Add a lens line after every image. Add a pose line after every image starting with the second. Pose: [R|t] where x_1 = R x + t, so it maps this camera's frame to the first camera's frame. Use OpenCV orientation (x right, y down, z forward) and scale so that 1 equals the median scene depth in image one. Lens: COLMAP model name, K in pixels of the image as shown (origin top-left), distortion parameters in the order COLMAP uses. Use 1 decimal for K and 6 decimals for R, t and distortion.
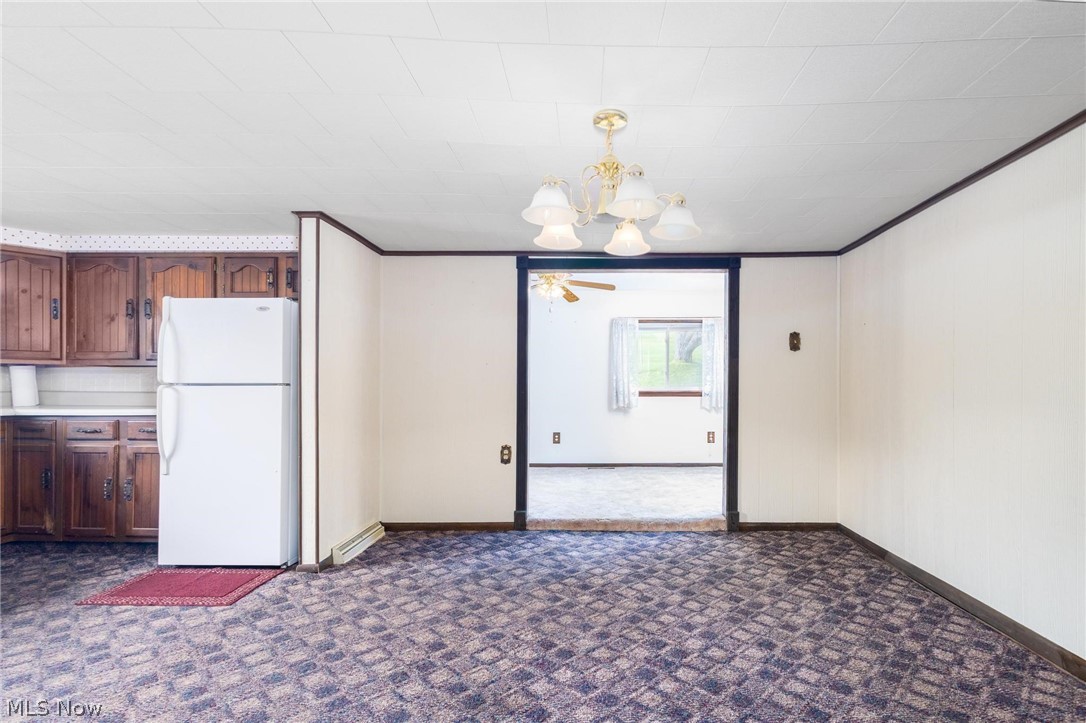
lens RADIAL K [[503.9, 0, 587.3], [0, 503.9, 393.2], [0, 0, 1]] dist [0.009570, -0.004471]
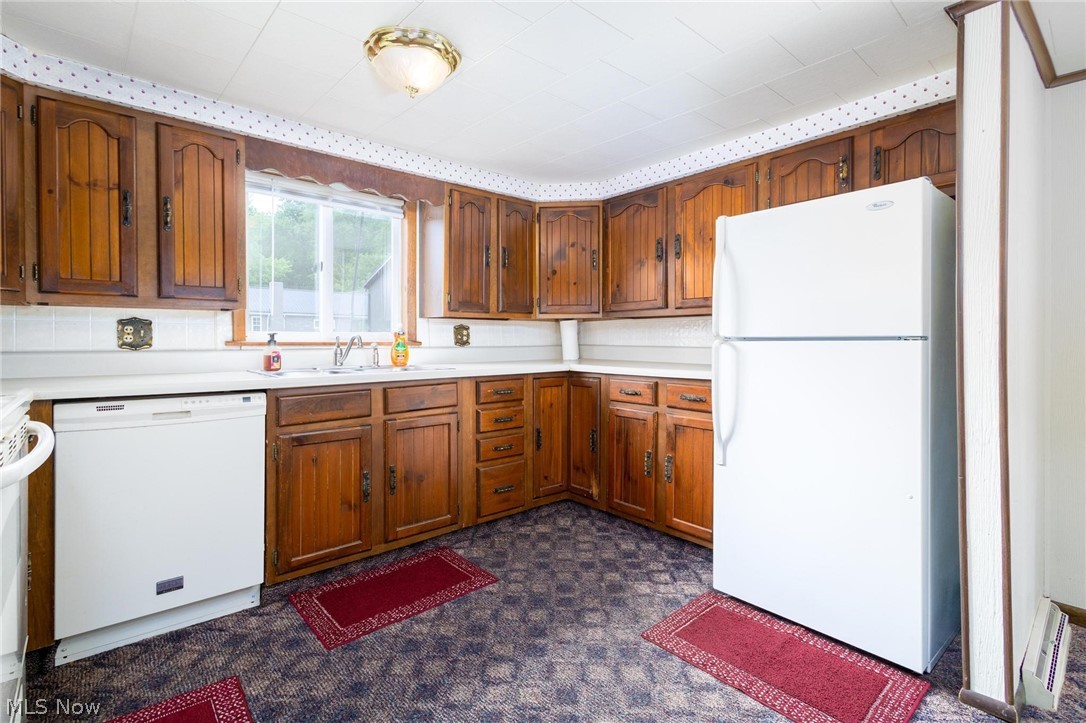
lens RADIAL K [[503.9, 0, 539.8], [0, 503.9, 344.2], [0, 0, 1]] dist [0.009570, -0.004471]
pose [[0.662178, 0.004665, -0.749332, -0.445983], [-0.000747, 0.999984, 0.005565, -0.013057], [0.749346, -0.003126, 0.662171, 0.318516]]
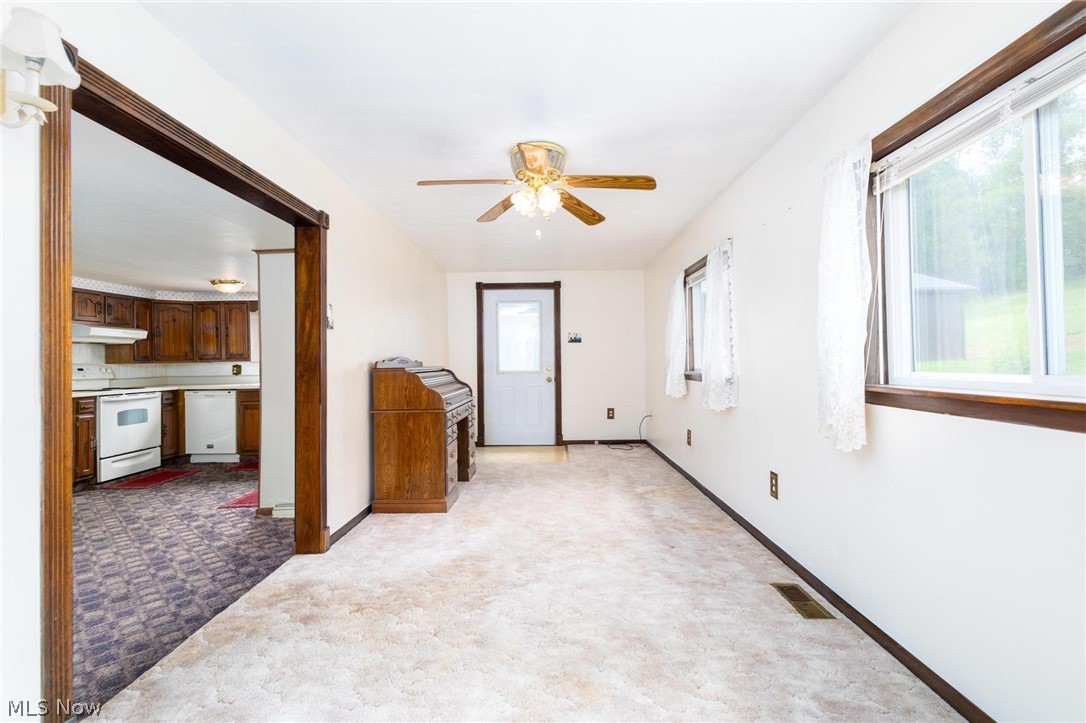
lens RADIAL K [[503.9, 0, 561.3], [0, 503.9, 360.1], [0, 0, 1]] dist [0.009570, -0.004471]
pose [[0.006121, -0.001476, -0.999980, 0.783264], [0.014827, 0.999889, -0.001385, -0.041623], [0.999871, -0.014818, 0.006142, 1.715752]]
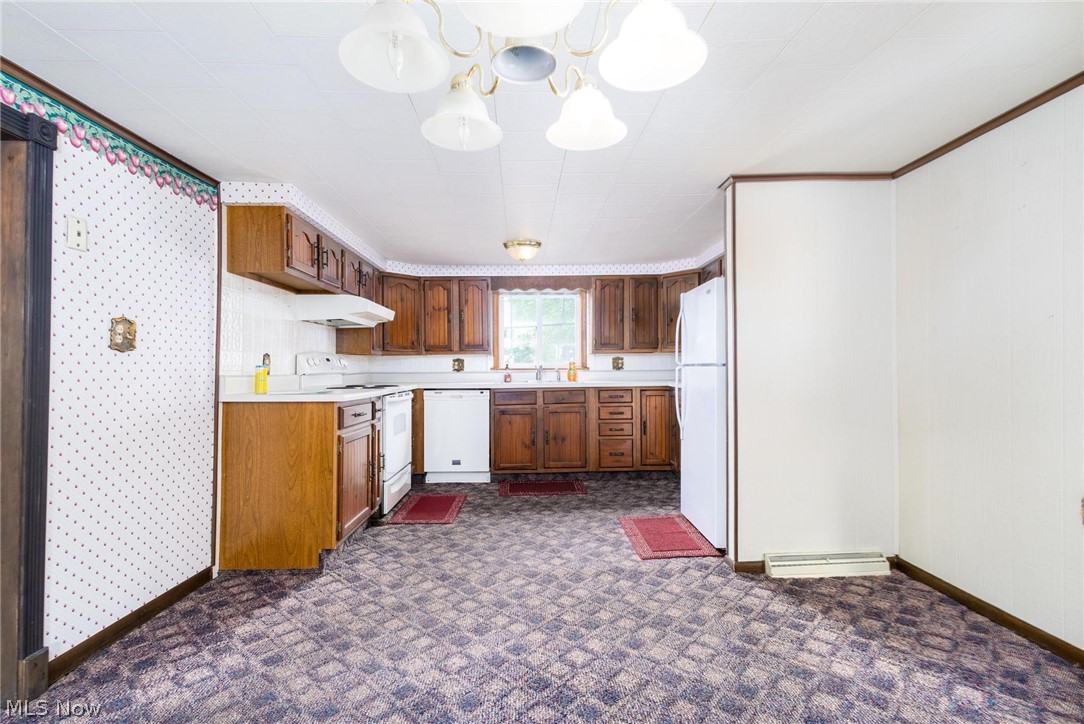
lens RADIAL K [[502.9, 0, 547.6], [0, 502.9, 364.0], [0, 0, 1]] dist [0.009570, -0.004471]
pose [[0.033614, -0.009245, -0.999392, 0.339290], [0.007797, 0.999929, -0.008988, -0.009852], [0.999404, -0.007490, 0.033684, 0.604481]]
